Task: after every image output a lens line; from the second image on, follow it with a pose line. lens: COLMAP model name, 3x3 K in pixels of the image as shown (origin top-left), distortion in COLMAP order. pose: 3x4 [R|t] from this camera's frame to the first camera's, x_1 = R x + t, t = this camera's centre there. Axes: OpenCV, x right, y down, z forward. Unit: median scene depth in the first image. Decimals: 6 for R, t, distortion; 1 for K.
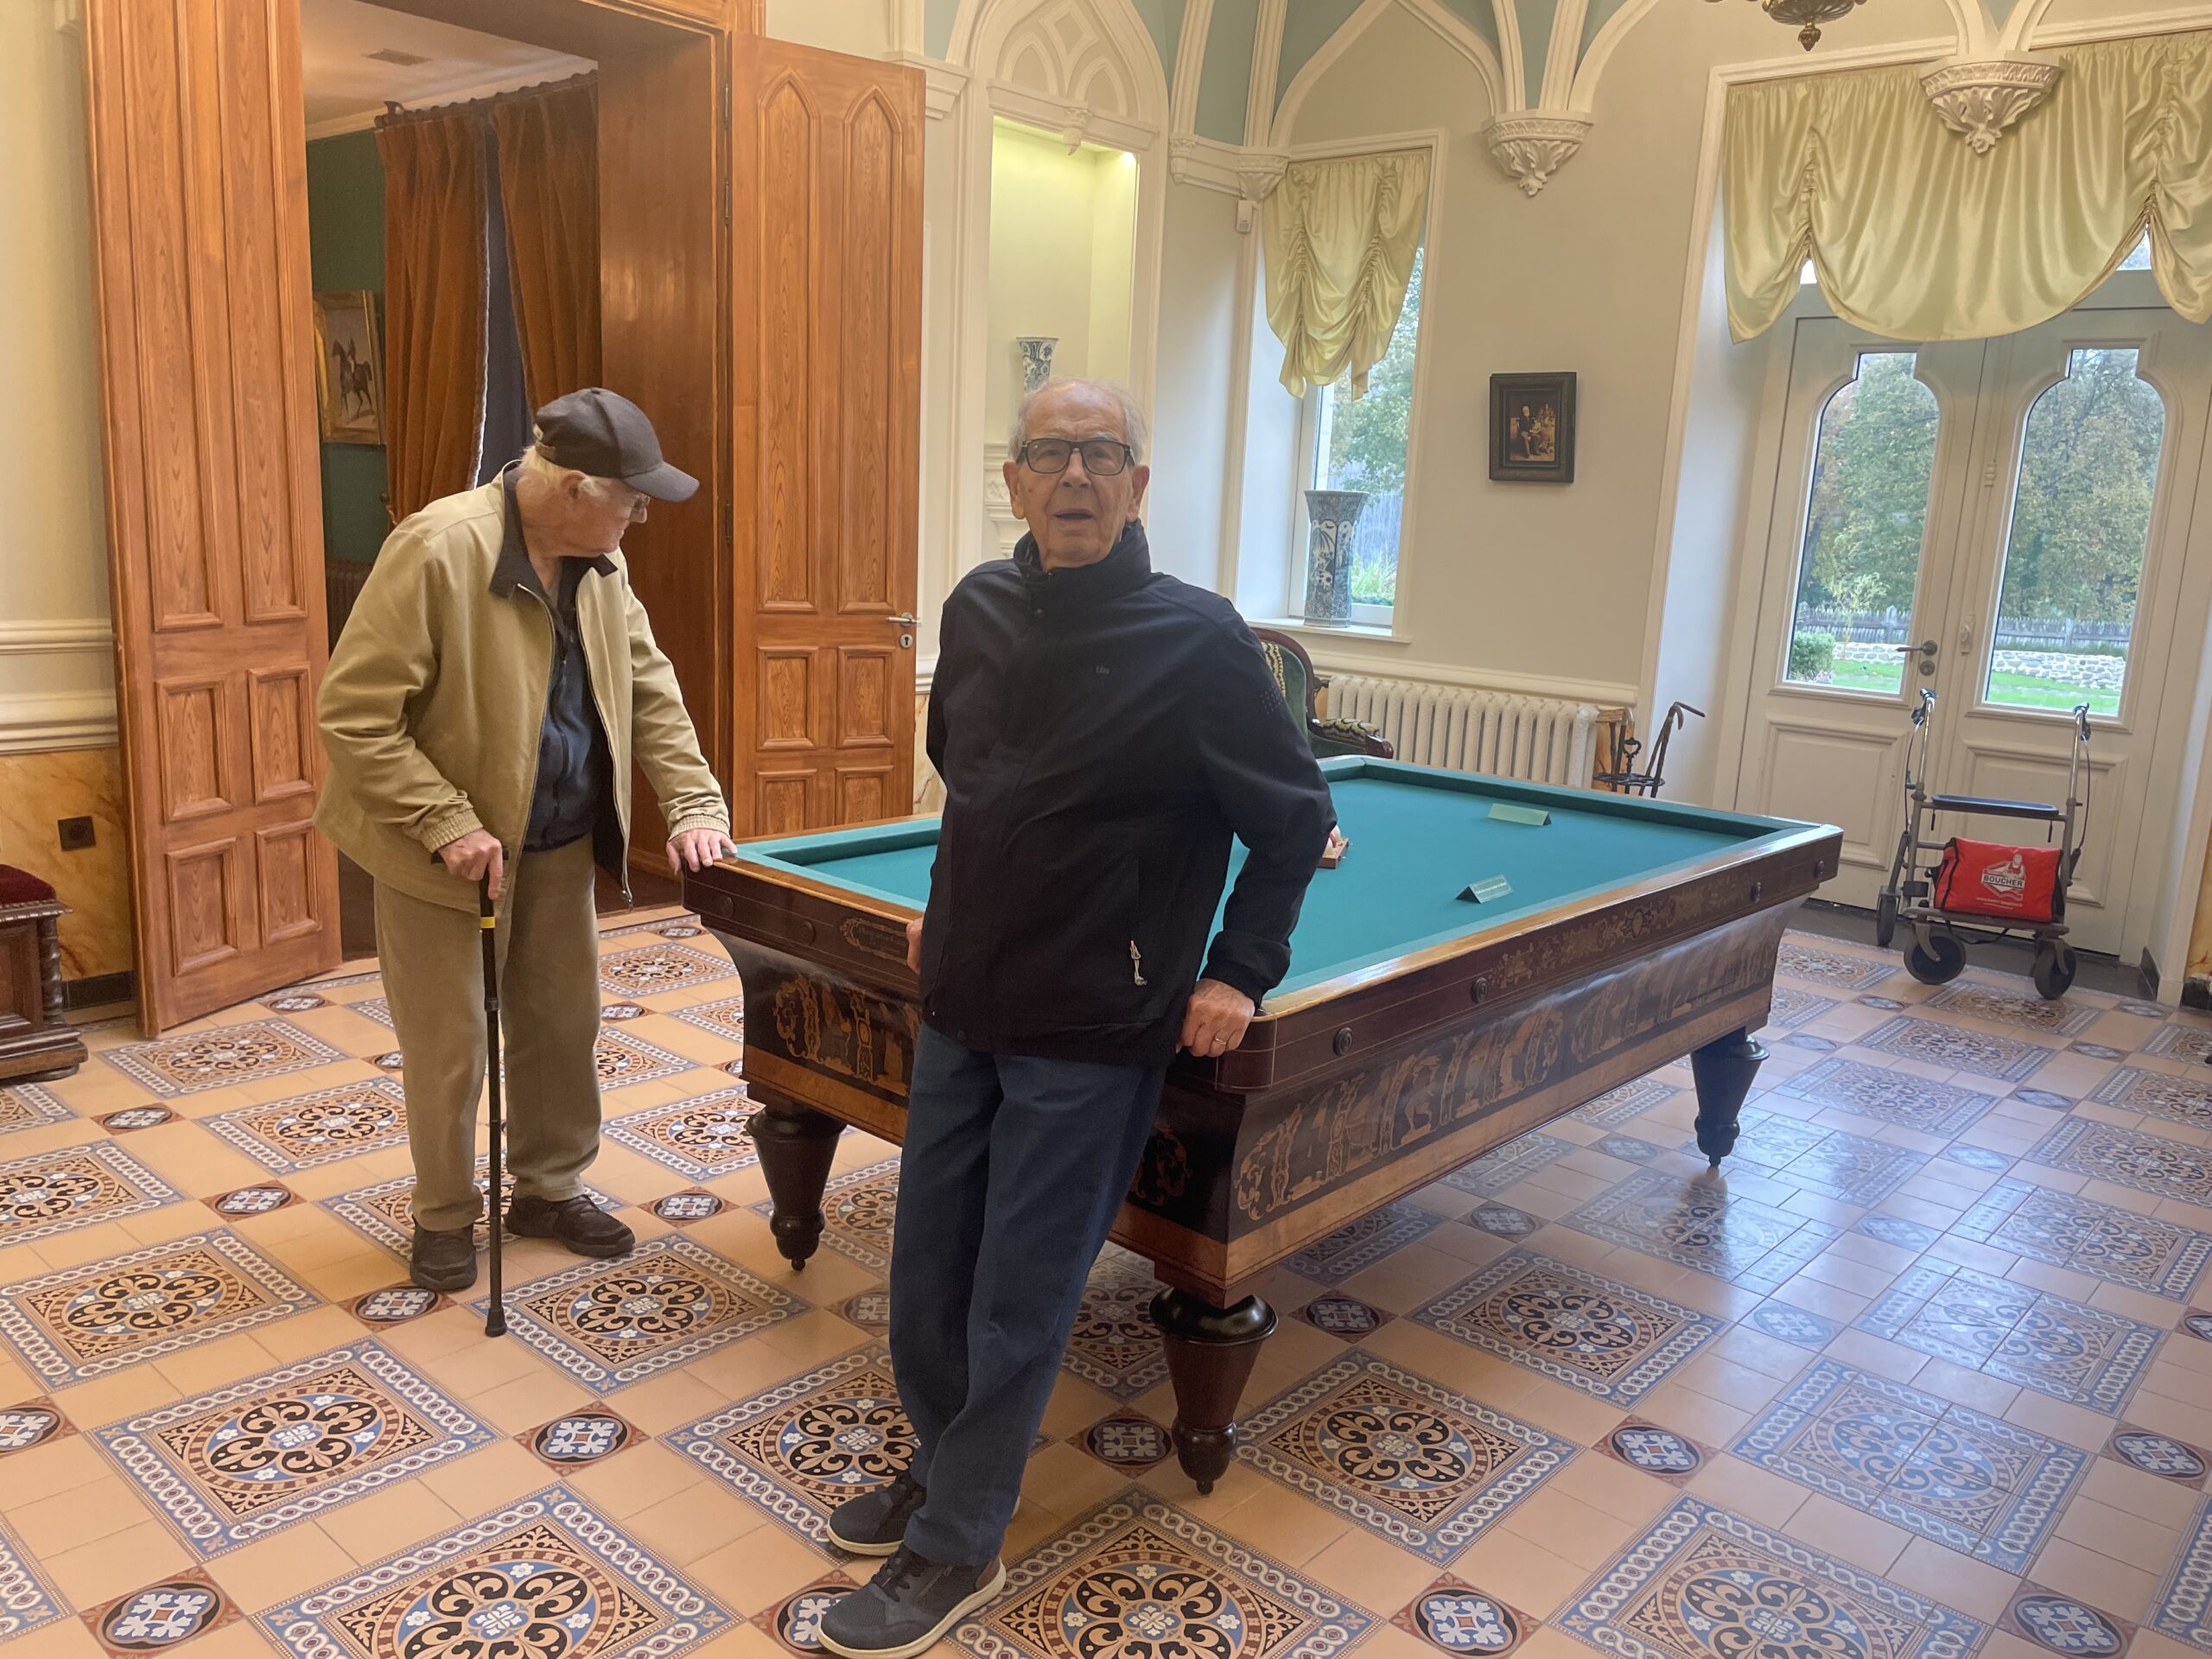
lens RADIAL K [[1676.2, 0, 1104.9], [0, 1676.2, 835.4], [0, 0, 1]] dist [0.076409, -0.095548]
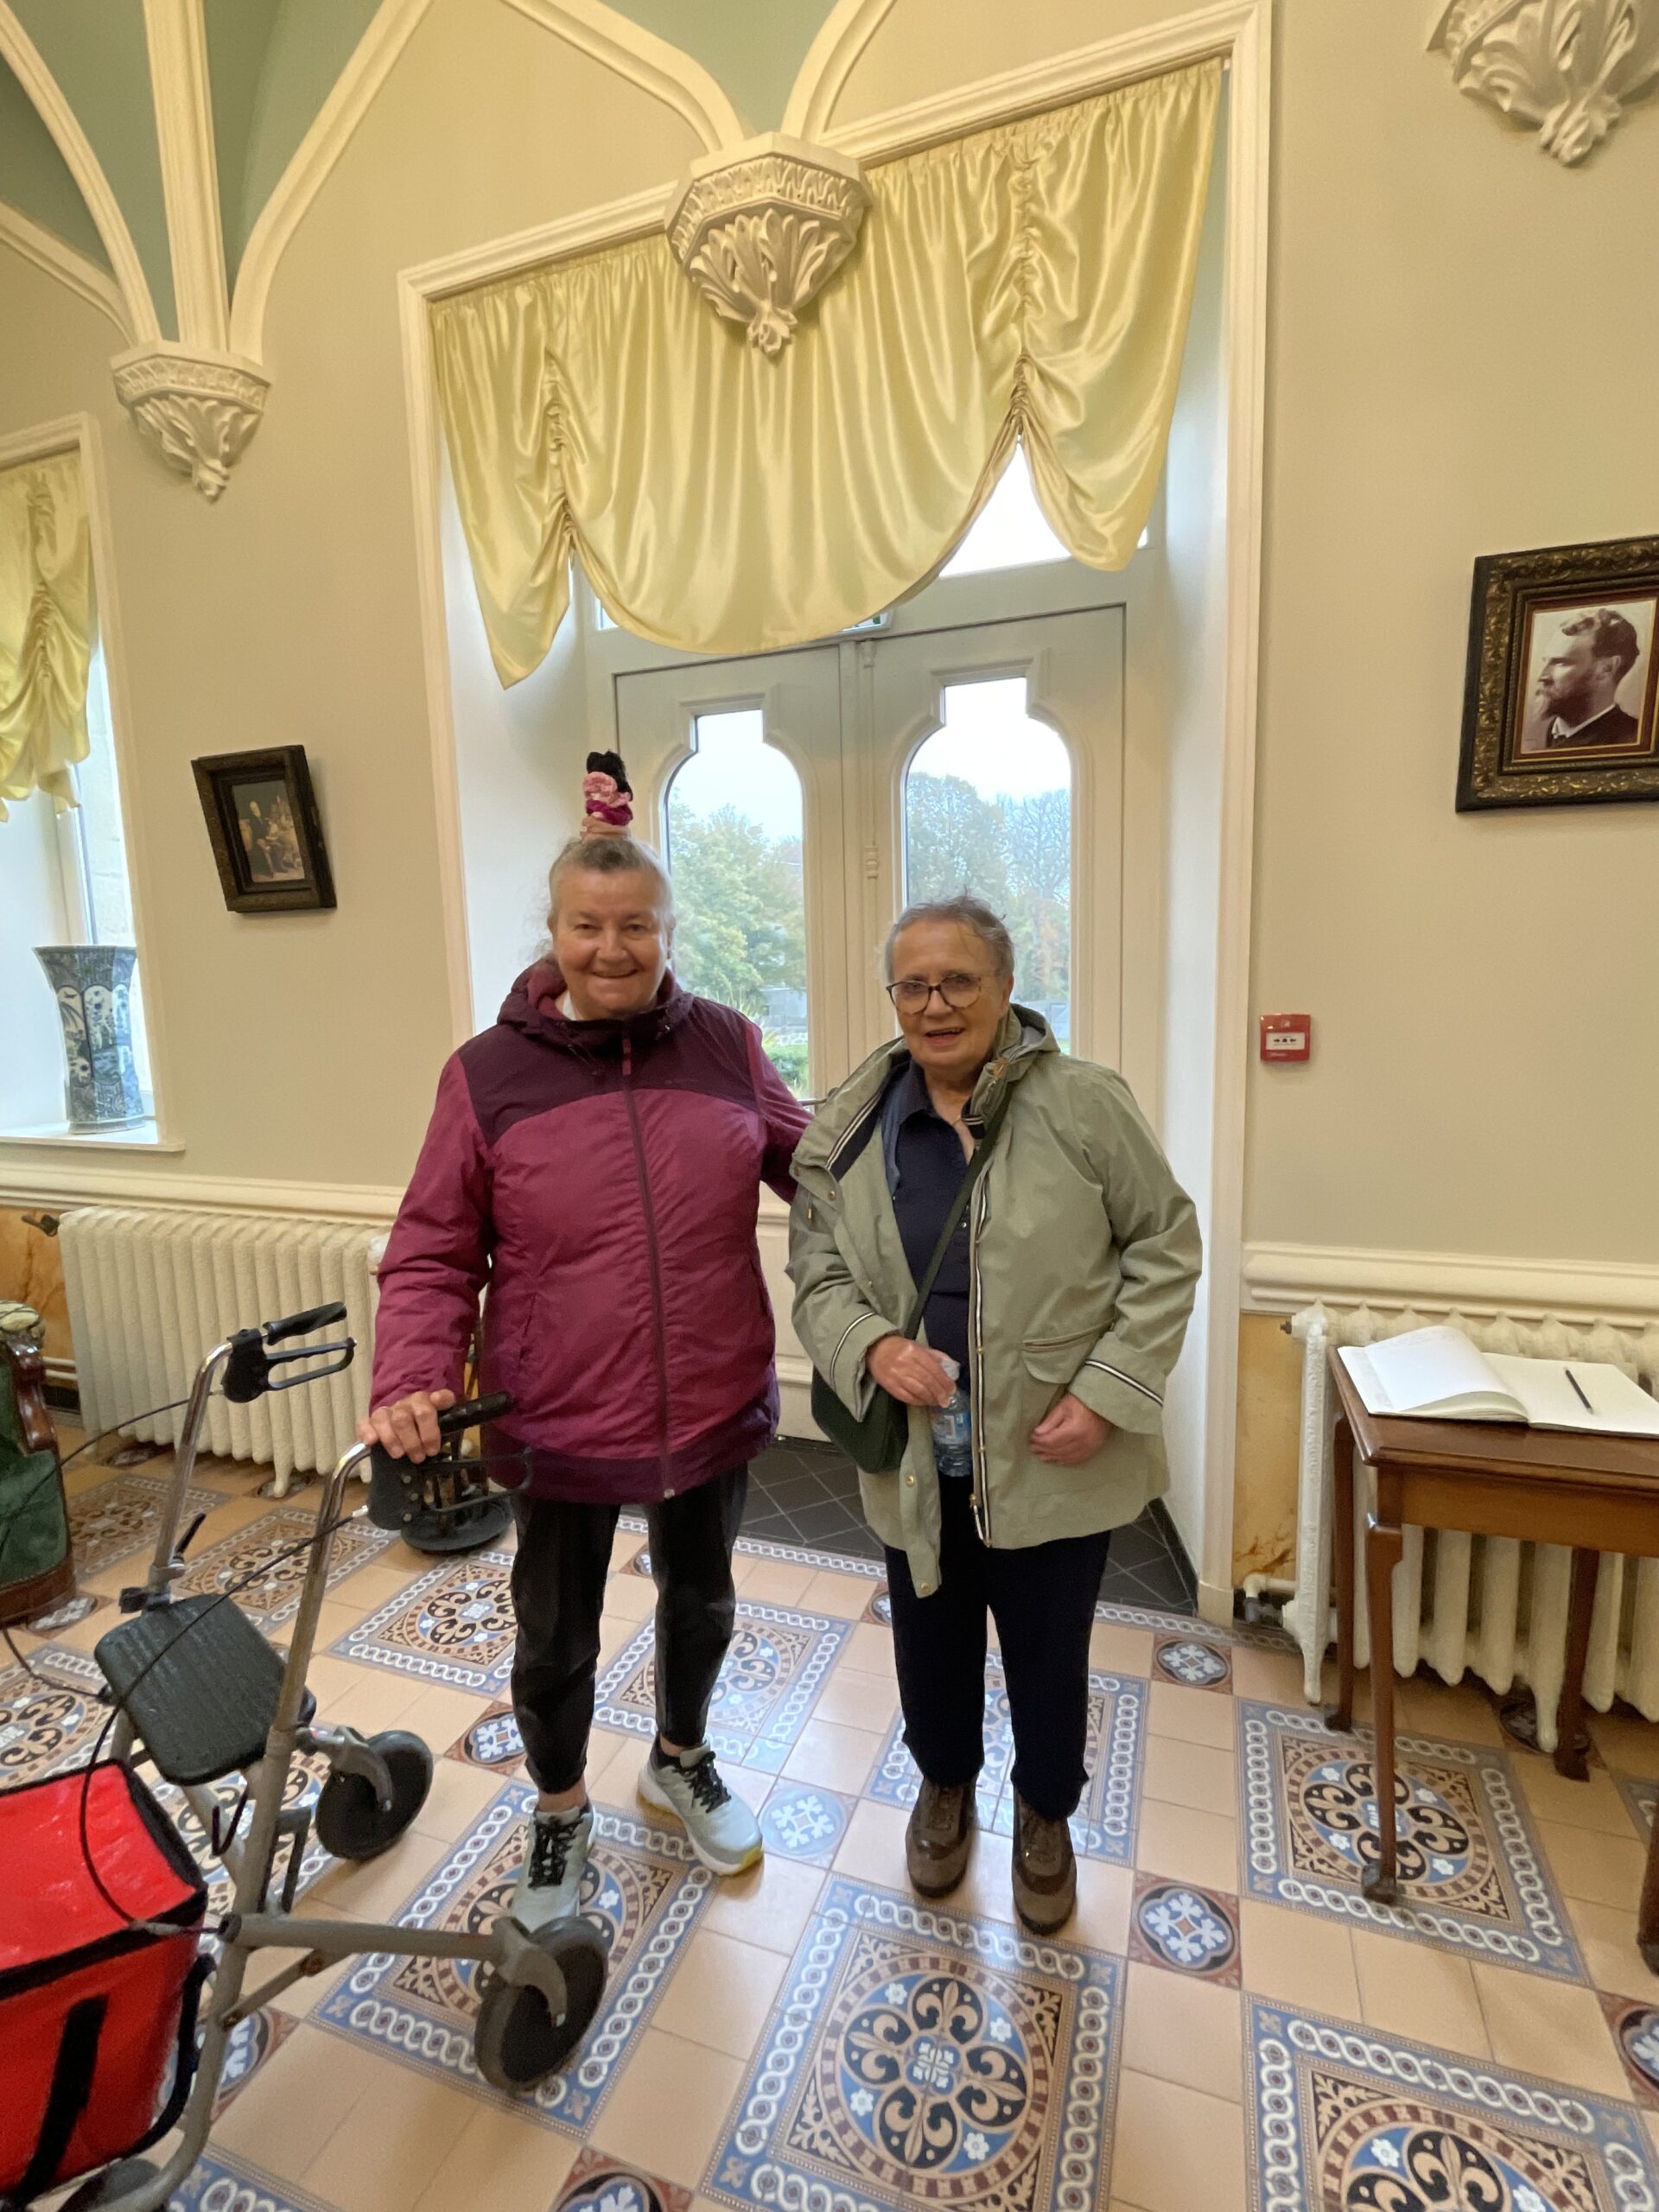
lens RADIAL K [[1026.1, 0, 823.8], [0, 1026.1, 1110.5], [0, 0, 1]] dist [-0.000697, 0.000077]
pose [[0.927101, -0.114098, 0.357023, 0.359620], [0.136934, 0.989802, -0.039263, -0.099648], [-0.348903, 0.085289, 0.933270, 0.652532]]
